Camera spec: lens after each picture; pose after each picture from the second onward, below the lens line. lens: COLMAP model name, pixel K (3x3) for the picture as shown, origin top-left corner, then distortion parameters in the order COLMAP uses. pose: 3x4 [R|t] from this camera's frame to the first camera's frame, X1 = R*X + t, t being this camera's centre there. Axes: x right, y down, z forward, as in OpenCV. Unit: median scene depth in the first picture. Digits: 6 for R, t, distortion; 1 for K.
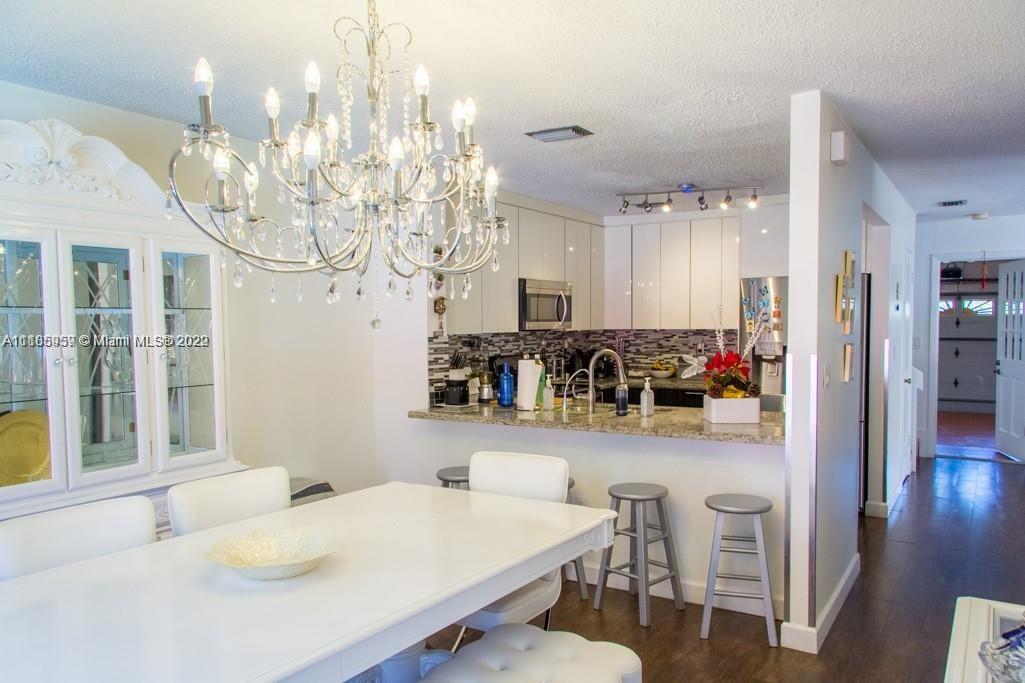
lens RADIAL K [[778.8, 0, 512.7], [0, 778.8, 340.2], [0, 0, 1]] dist [0.008305, 0.059014]
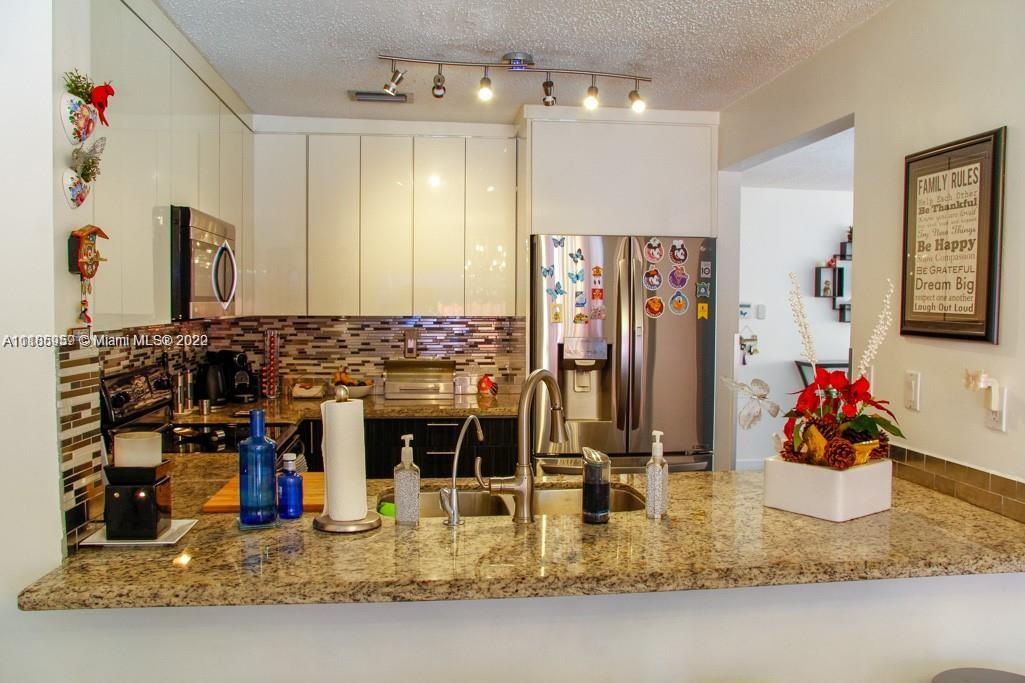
lens RADIAL K [[863.7, 0, 513.7], [0, 863.7, 341.8], [0, 0, 1]] dist [-0.007943, 0.005924]
pose [[0.784119, -0.018677, 0.620329, -0.163464], [0.005680, 0.999721, 0.022920, -0.011620], [-0.620584, -0.014449, 0.784007, 0.527165]]
